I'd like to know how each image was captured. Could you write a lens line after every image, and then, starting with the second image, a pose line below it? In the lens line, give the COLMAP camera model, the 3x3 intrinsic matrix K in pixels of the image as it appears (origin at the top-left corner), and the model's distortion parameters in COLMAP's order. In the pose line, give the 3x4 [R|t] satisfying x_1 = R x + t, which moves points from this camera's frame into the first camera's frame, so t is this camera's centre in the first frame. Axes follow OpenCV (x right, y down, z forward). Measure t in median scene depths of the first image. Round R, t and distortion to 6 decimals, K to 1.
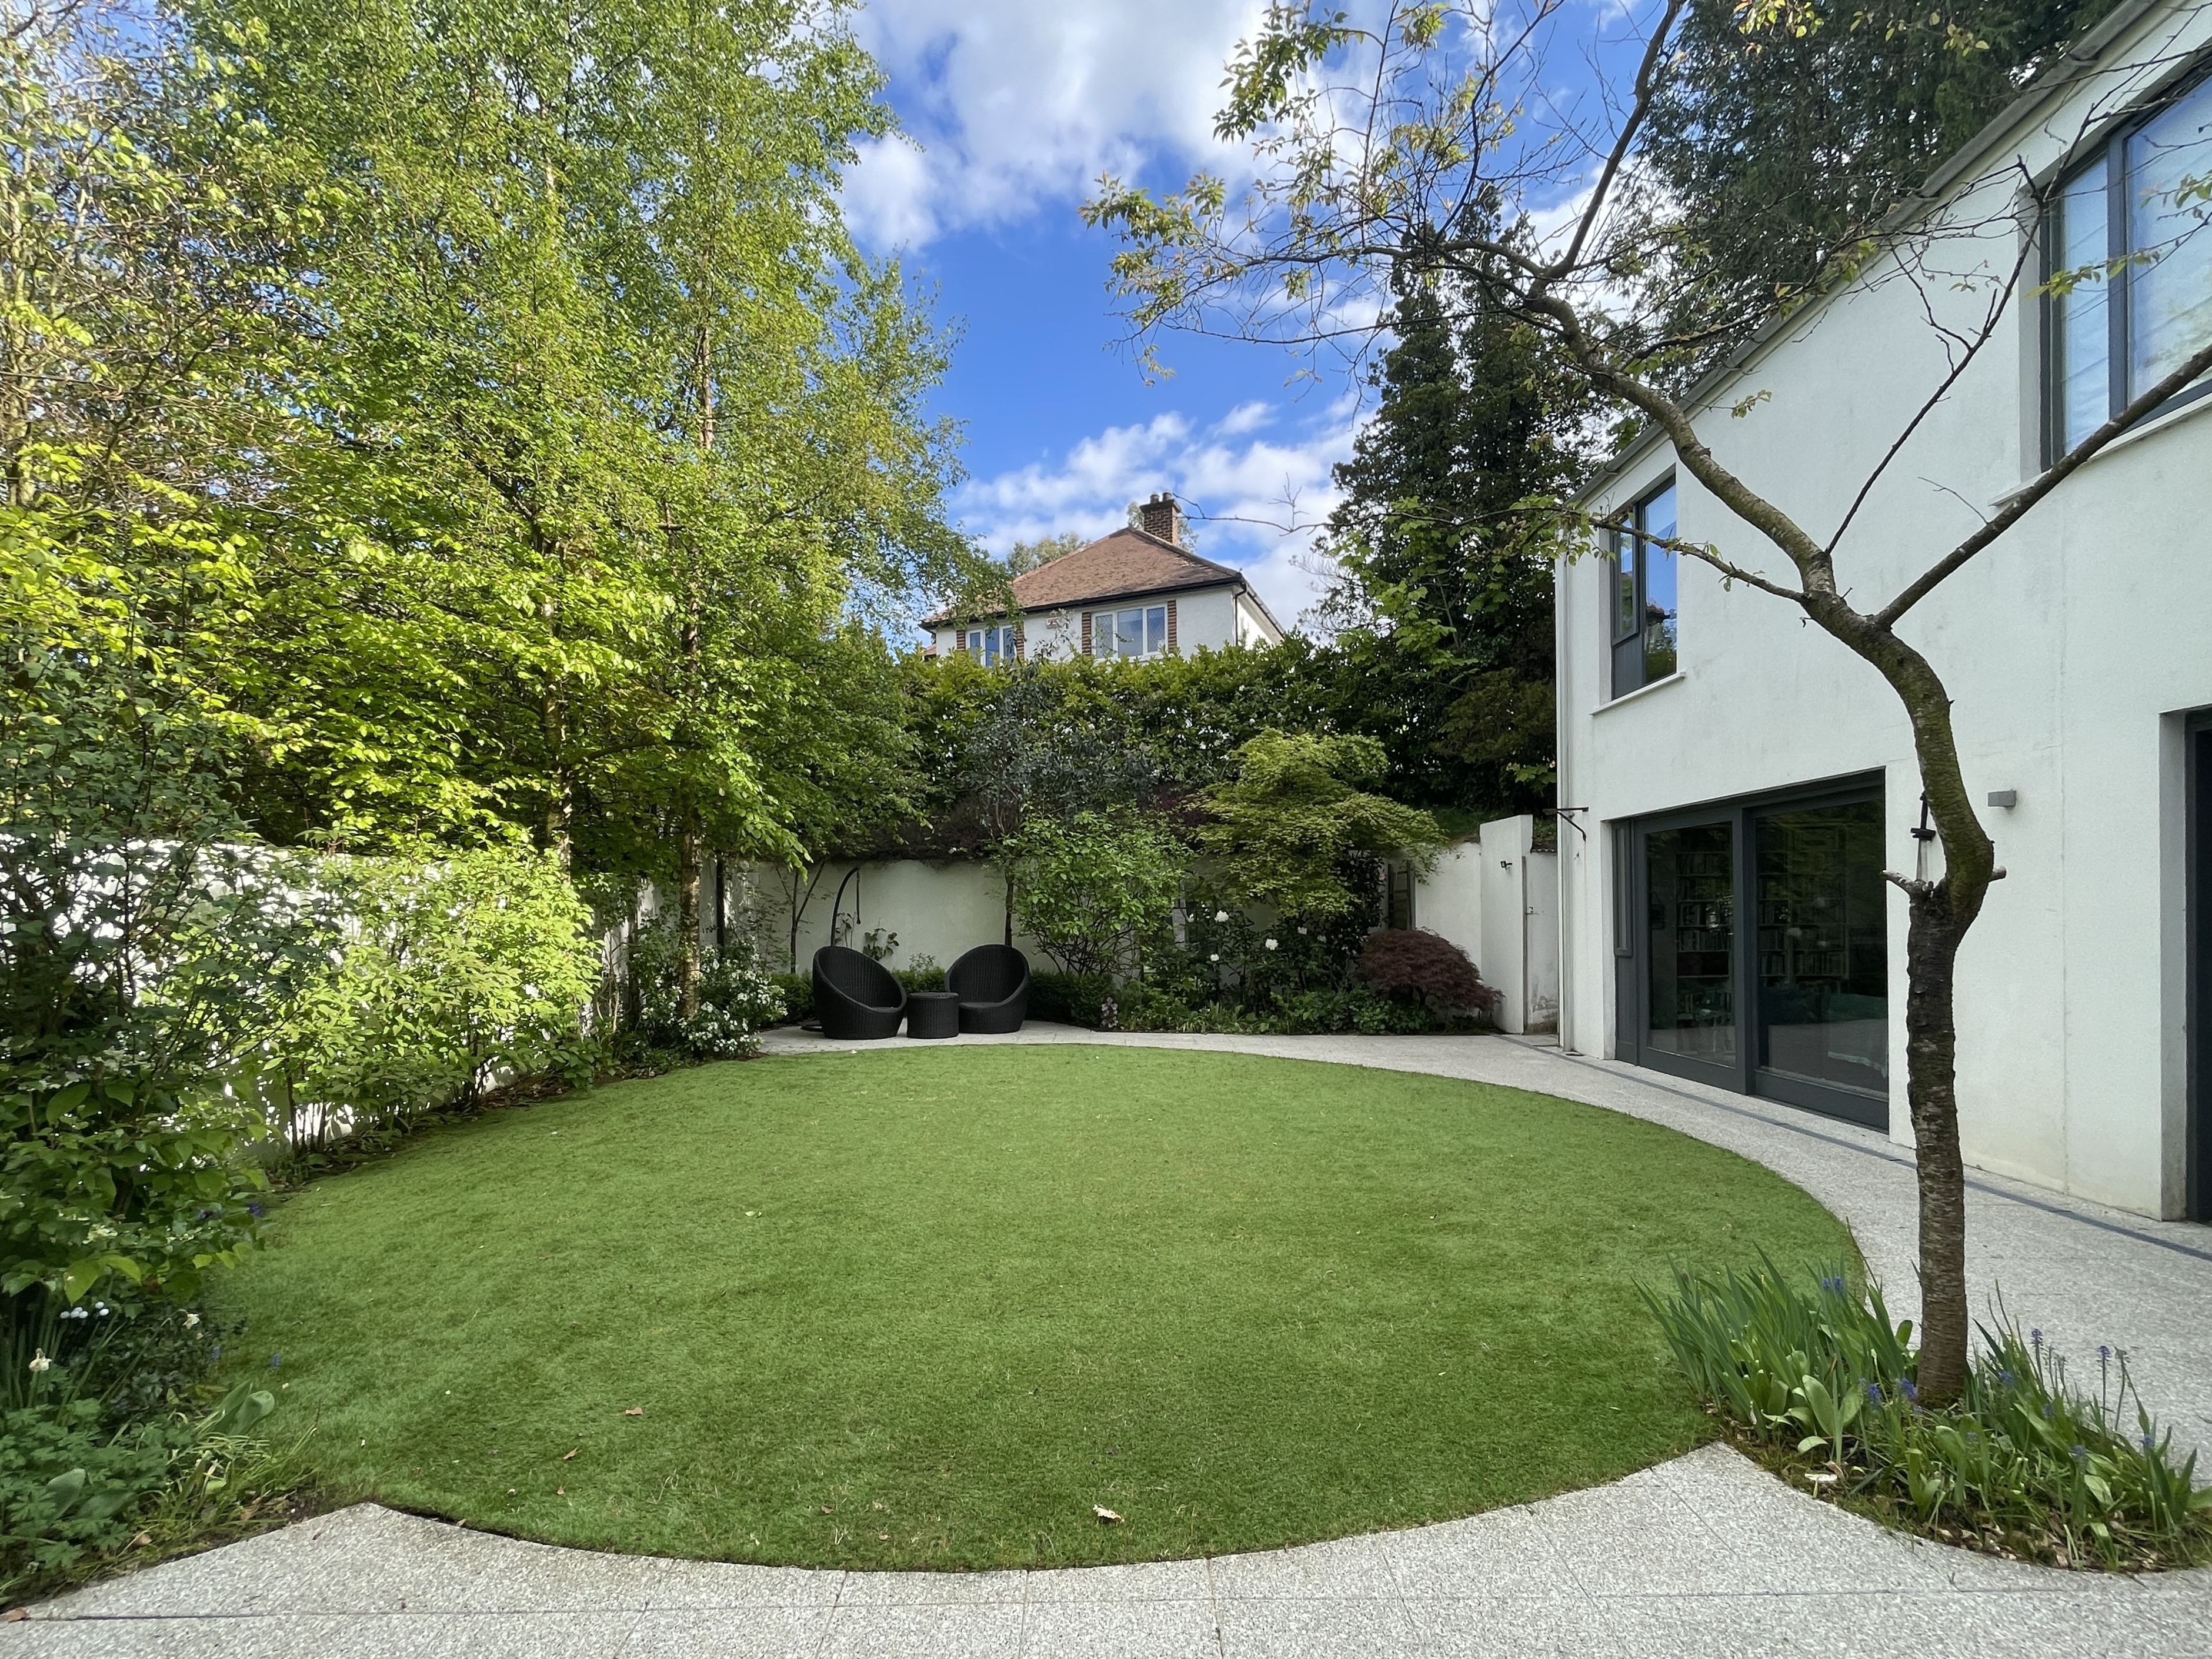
lens RADIAL K [[996.1, 0, 1103.8], [0, 996.1, 877.0], [0, 0, 1]] dist [-0.005310, -0.000816]
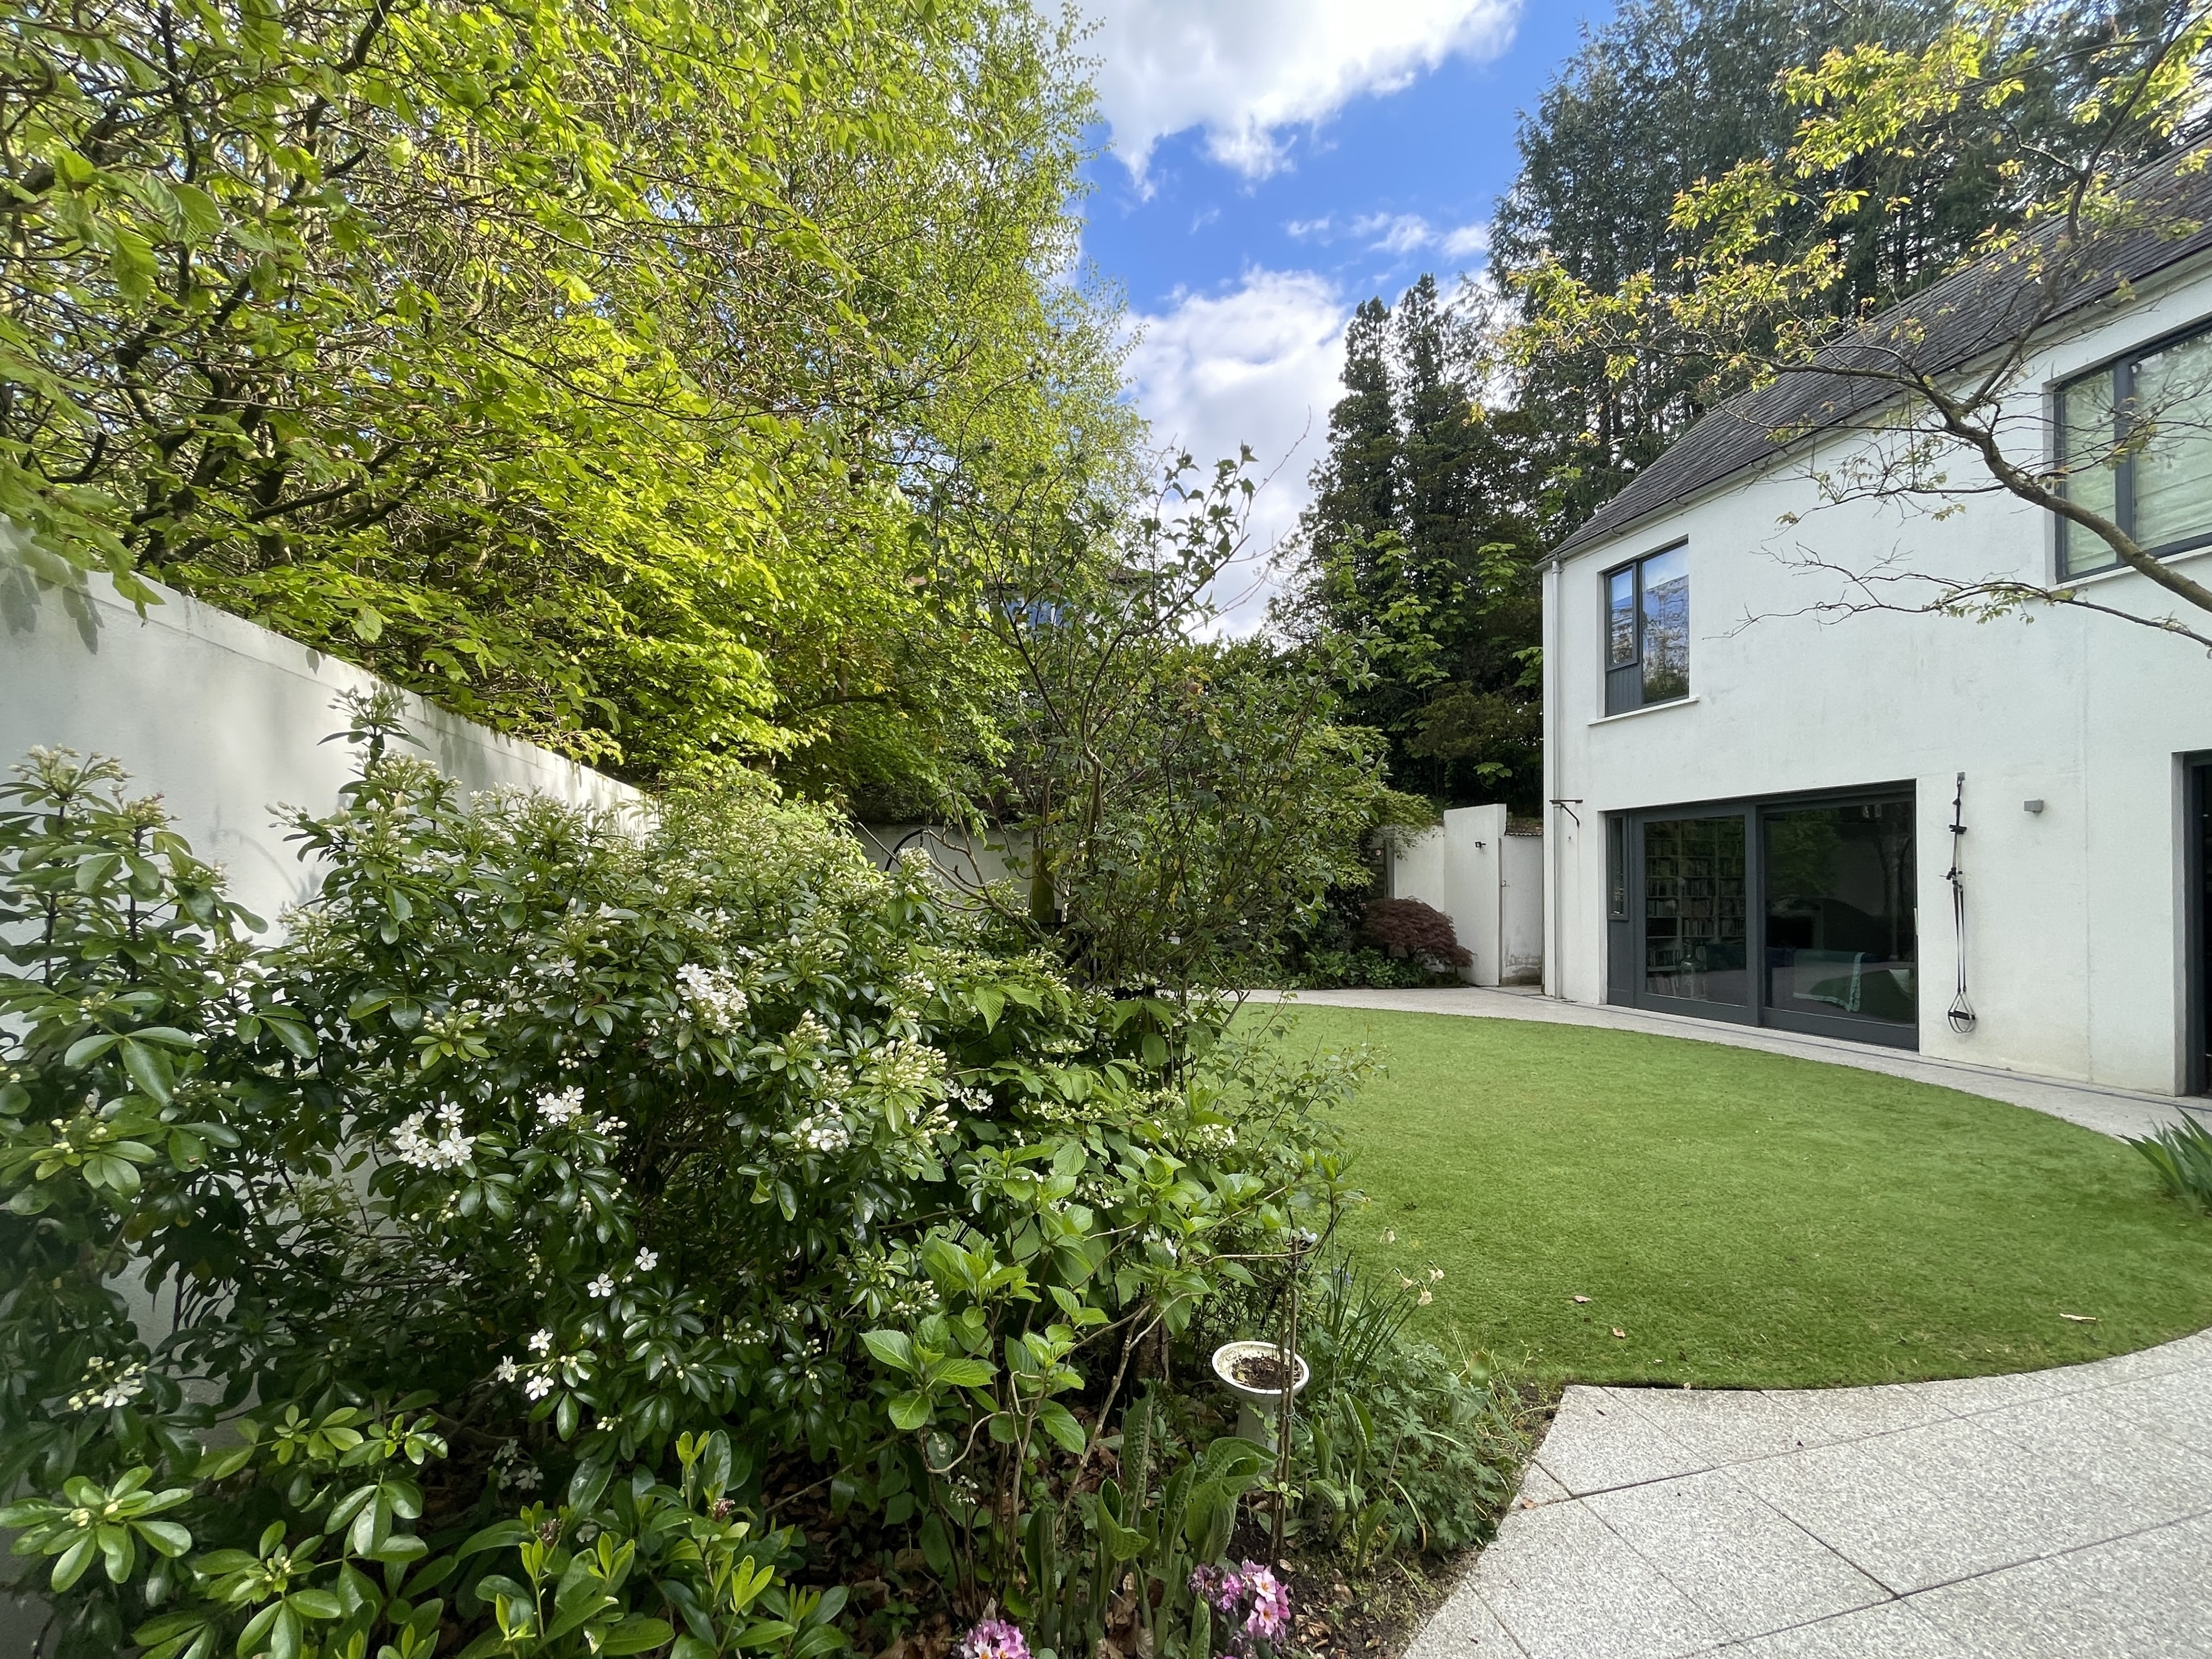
lens RADIAL K [[941.7, 0, 1106.0], [0, 941.7, 829.5], [0, 0, 1]] dist [0.002125, 0.000450]
pose [[0.965113, 0.029970, 0.260112, -0.397247], [-0.023709, 0.999349, -0.027175, 0.012768], [-0.260757, 0.020060, 0.965196, 0.026198]]
